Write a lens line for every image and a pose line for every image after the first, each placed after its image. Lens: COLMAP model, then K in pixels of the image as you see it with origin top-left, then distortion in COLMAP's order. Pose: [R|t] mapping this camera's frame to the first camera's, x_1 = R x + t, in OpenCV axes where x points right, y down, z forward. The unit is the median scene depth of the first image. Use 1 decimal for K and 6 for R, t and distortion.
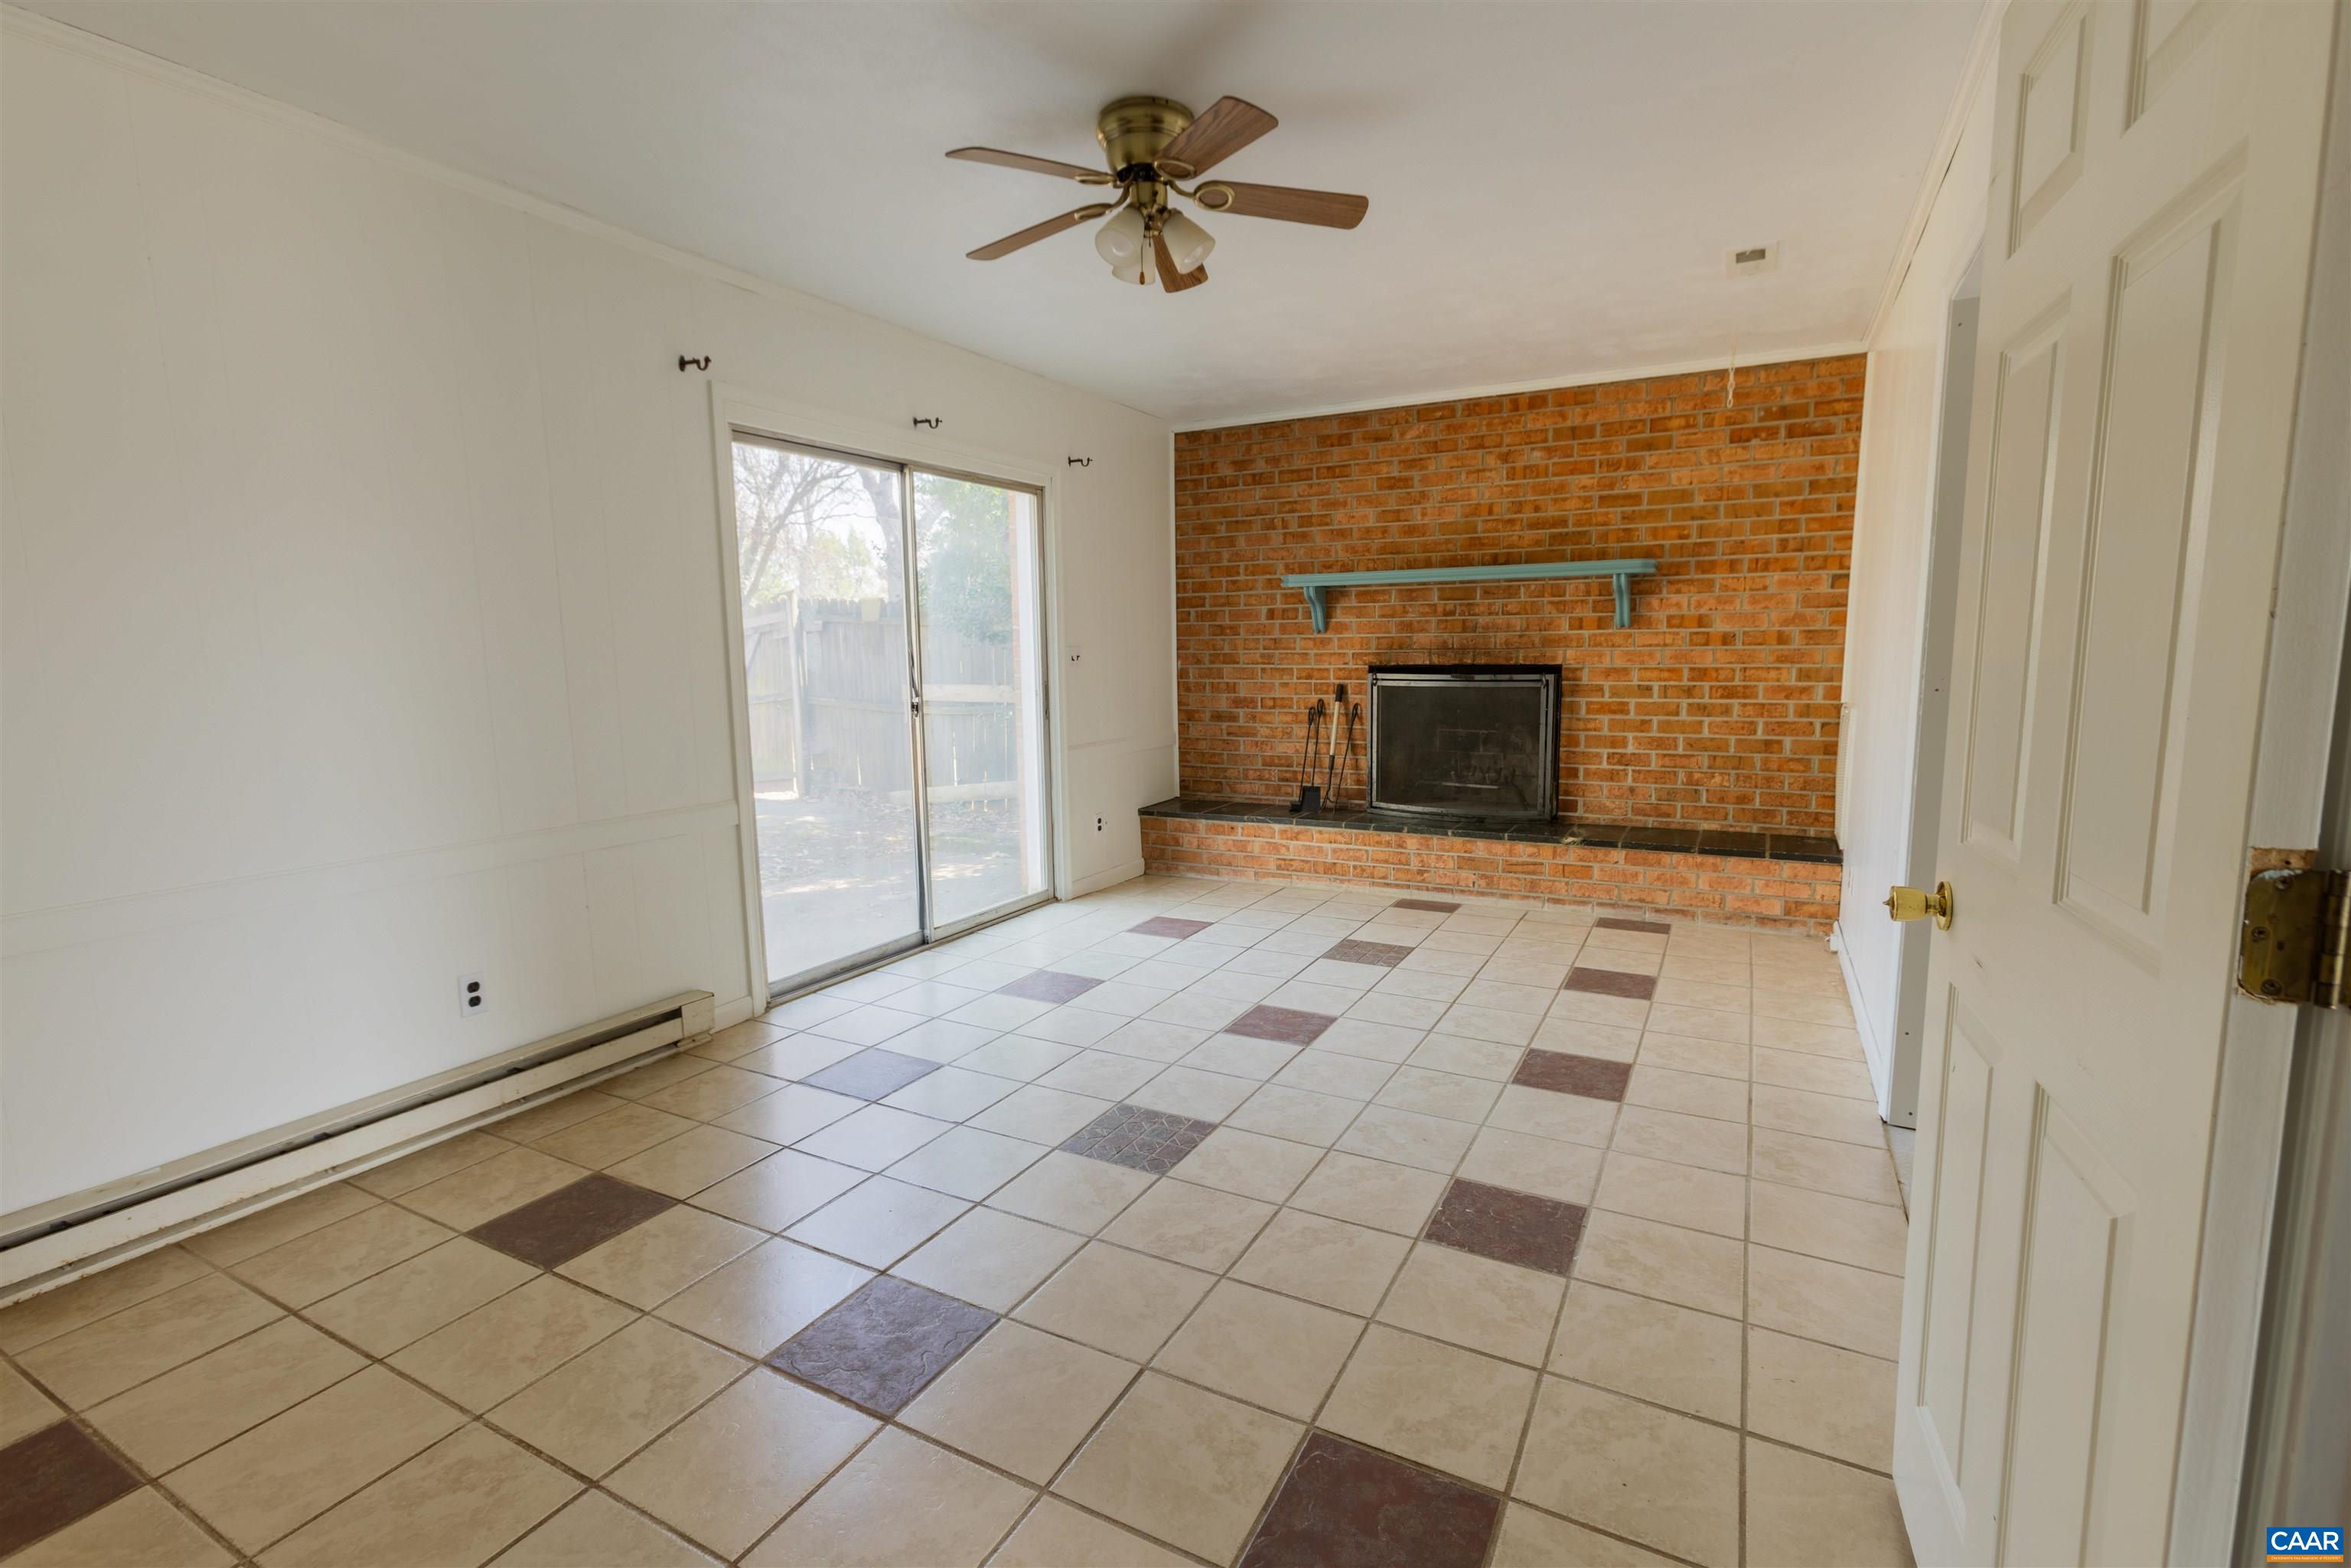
lens RADIAL K [[1062.4, 0, 1207.8], [0, 1062.4, 793.3], [0, 0, 1]] dist [-0.010188, 0.002246]
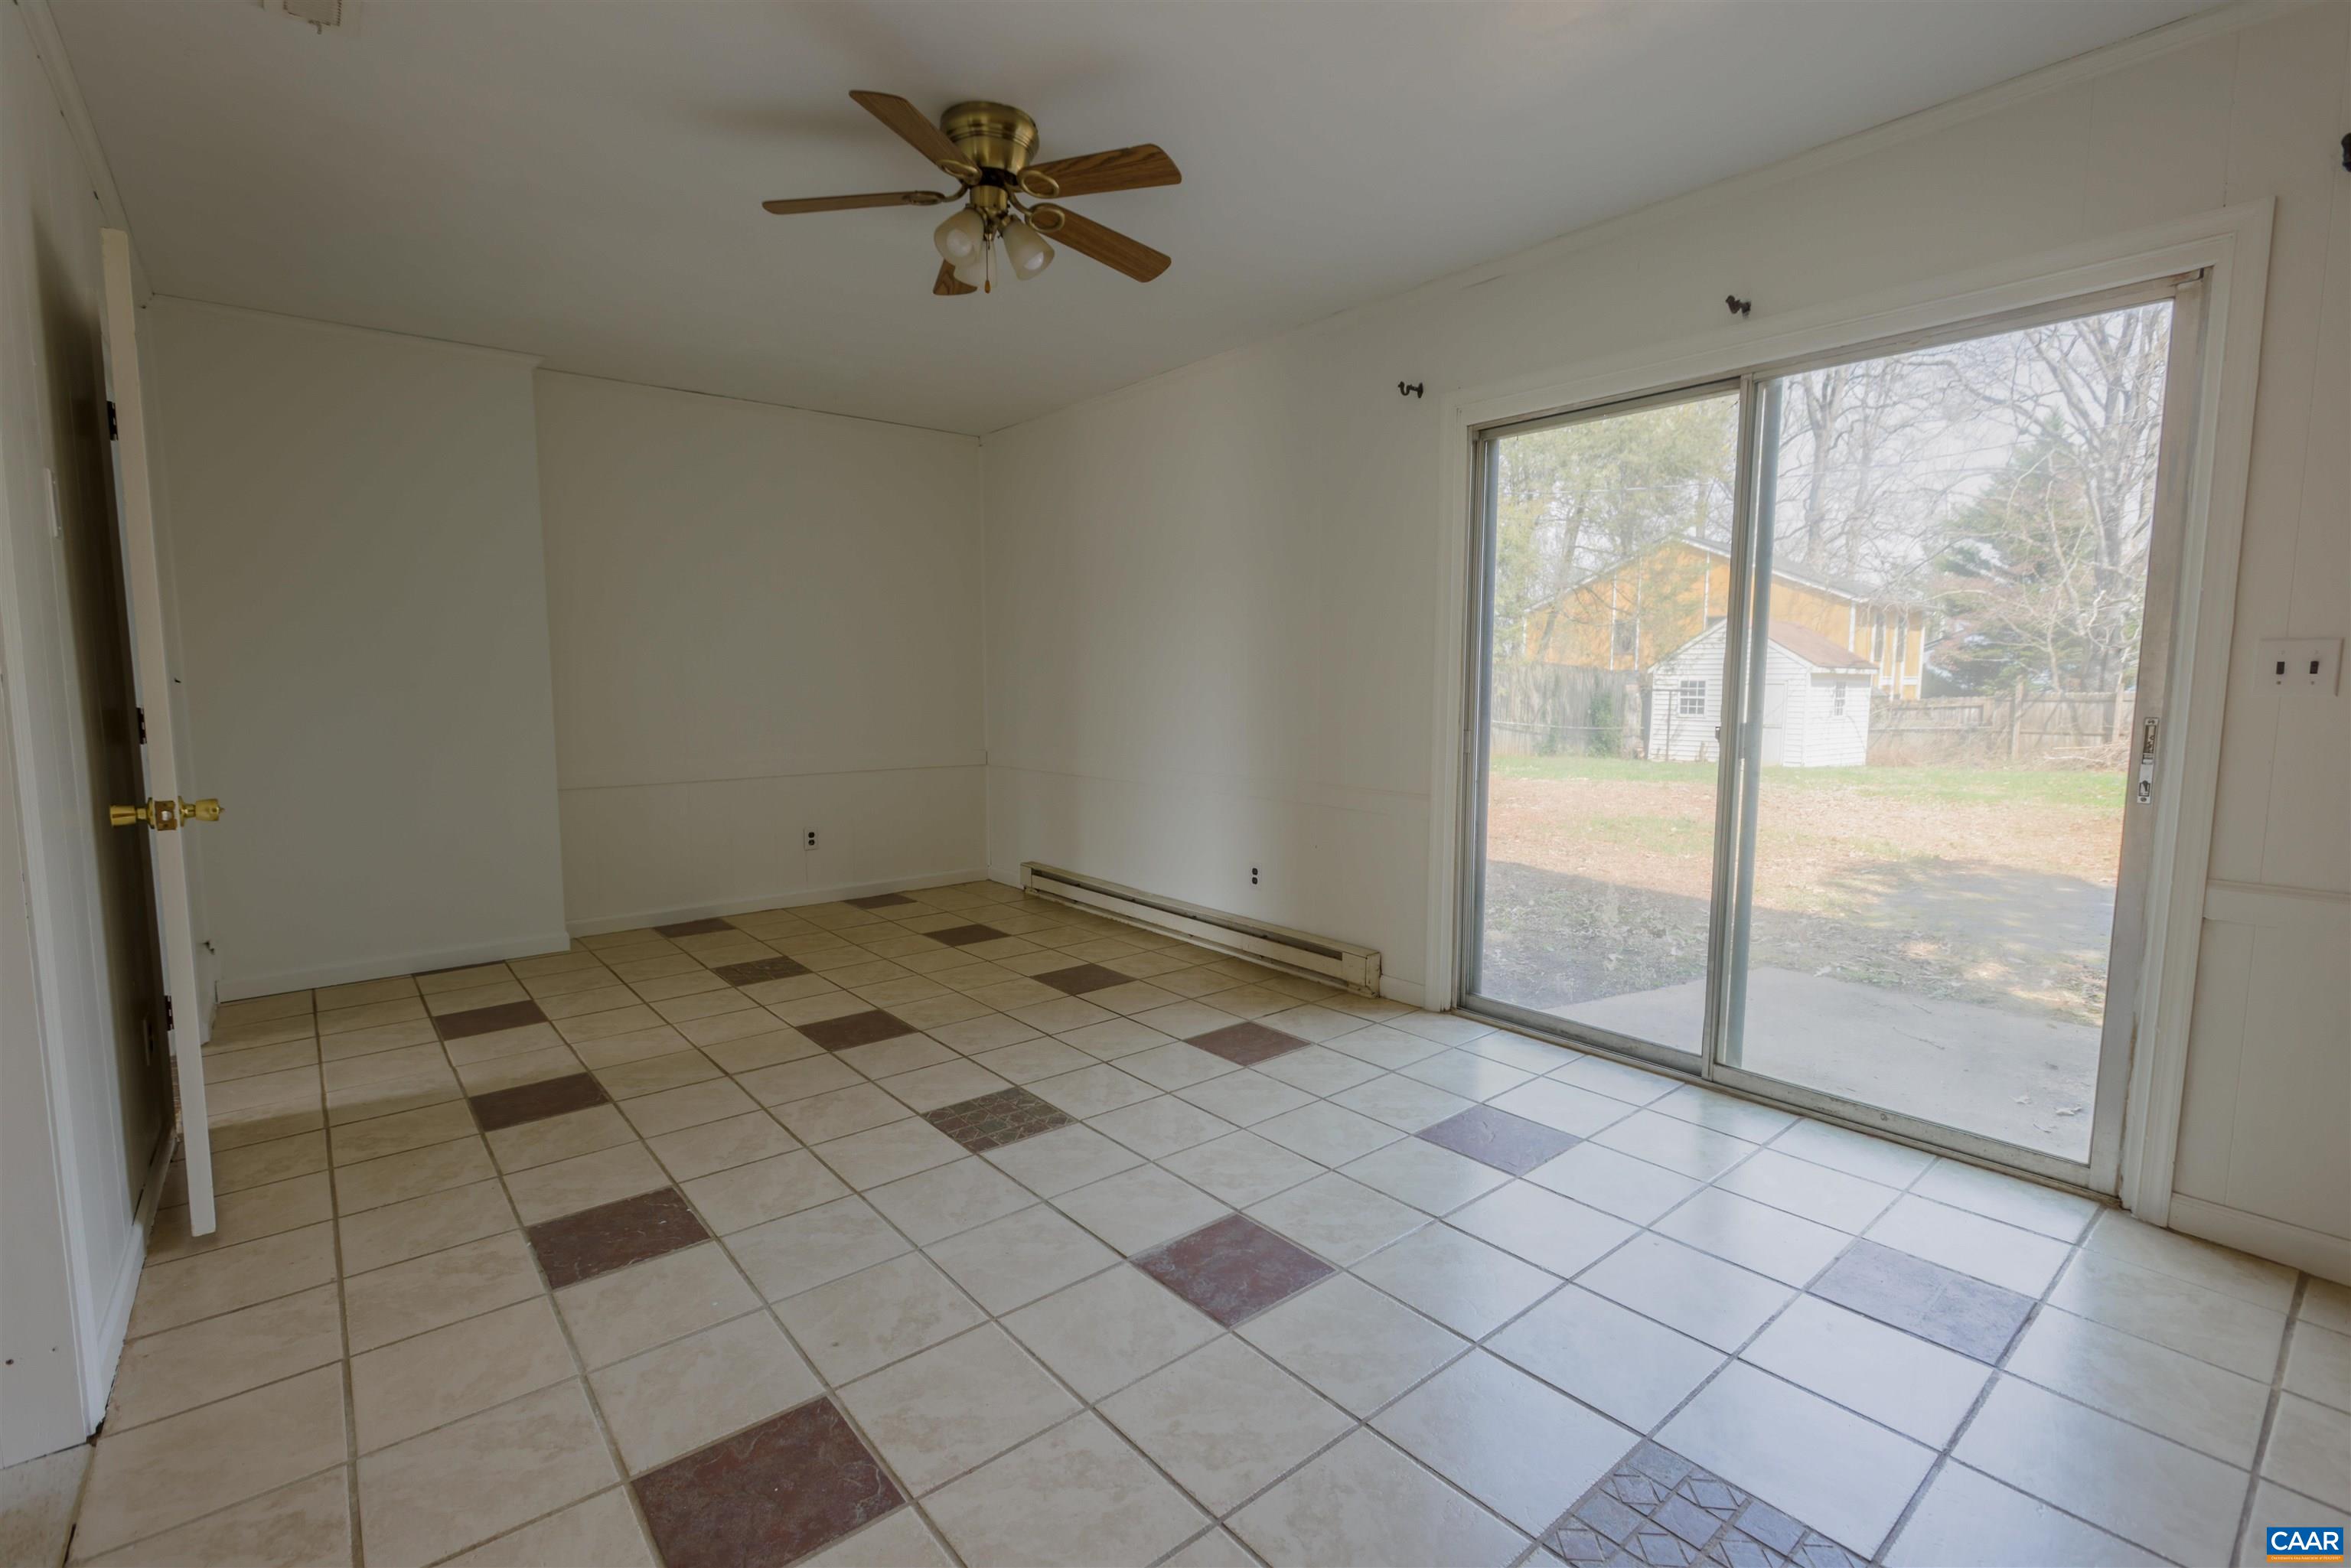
lens RADIAL K [[1062.4, 0, 1160.7], [0, 1062.4, 797.9], [0, 0, 1]] dist [-0.010188, 0.002246]
pose [[-0.400512, 0.114356, -0.909127, 0.455264], [-0.122636, 0.976565, 0.176866, -0.107716], [0.908048, 0.182328, -0.377102, 0.864077]]
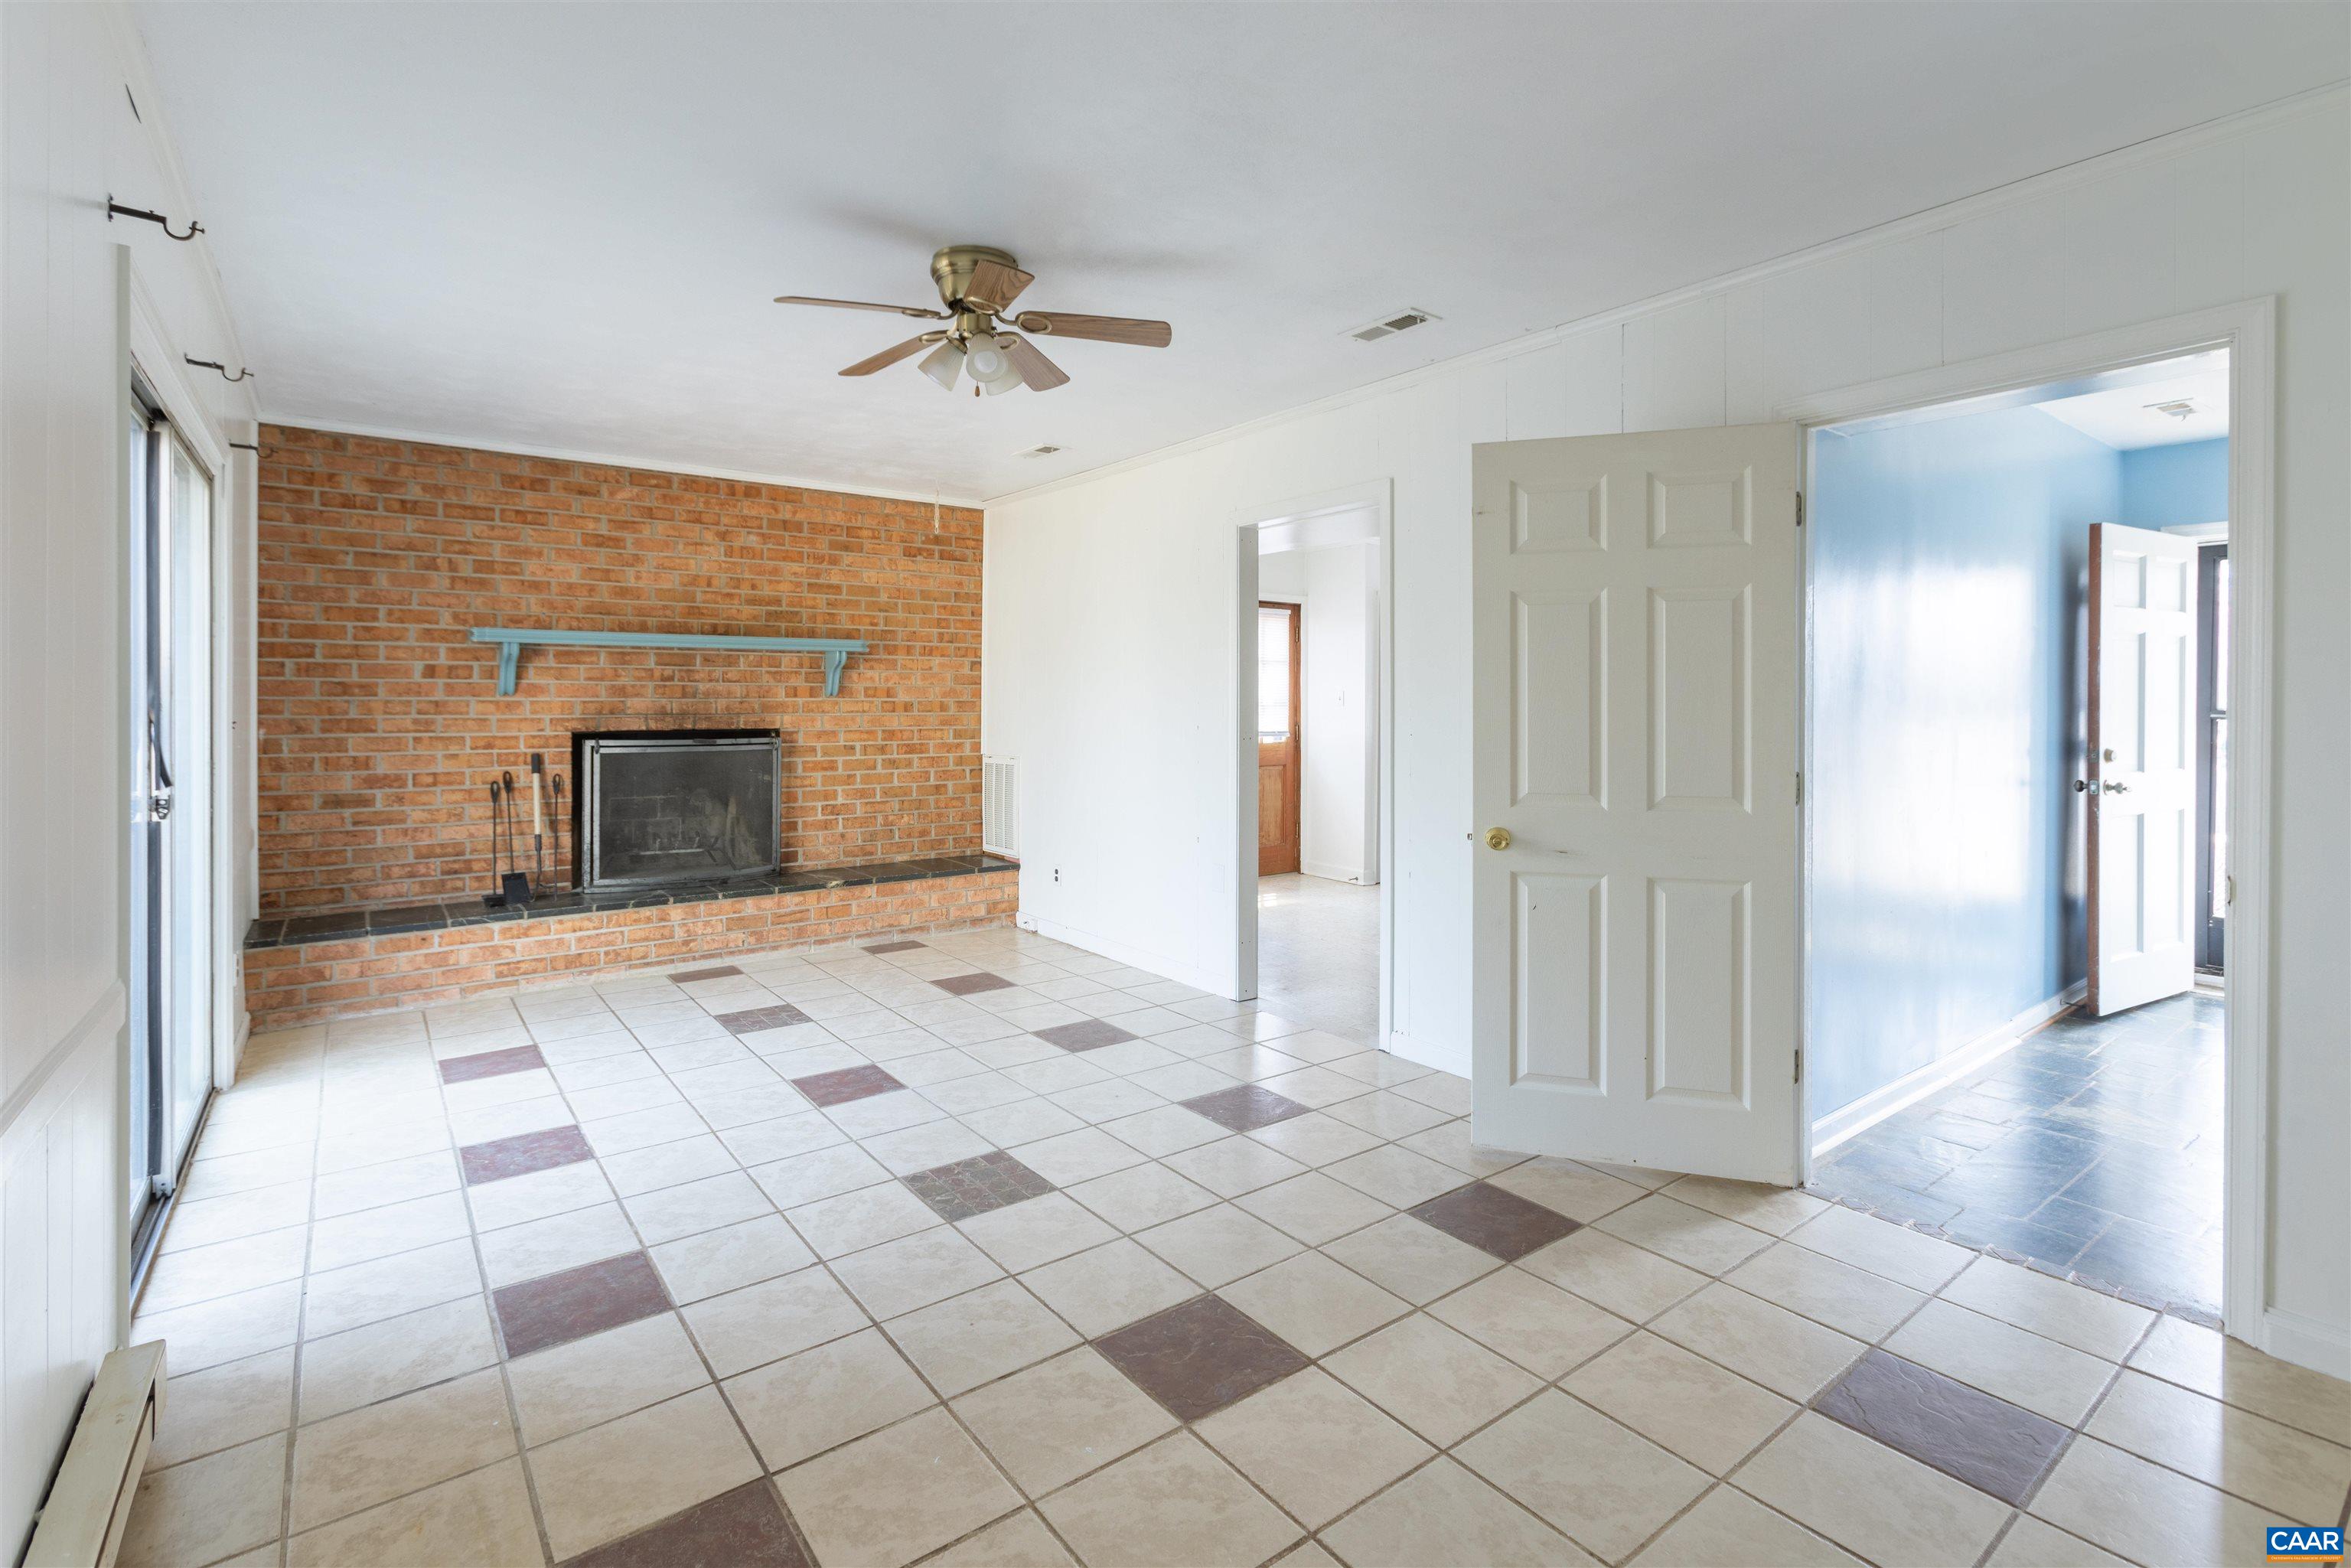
lens RADIAL K [[1062.4, 0, 1128.2], [0, 1062.4, 716.3], [0, 0, 1]] dist [-0.010188, 0.002246]
pose [[0.454069, 0.003195, 0.890961, -0.531479], [0.117799, 0.990999, -0.063589, -0.023770], [-0.883145, 0.133828, 0.449606, 0.205593]]
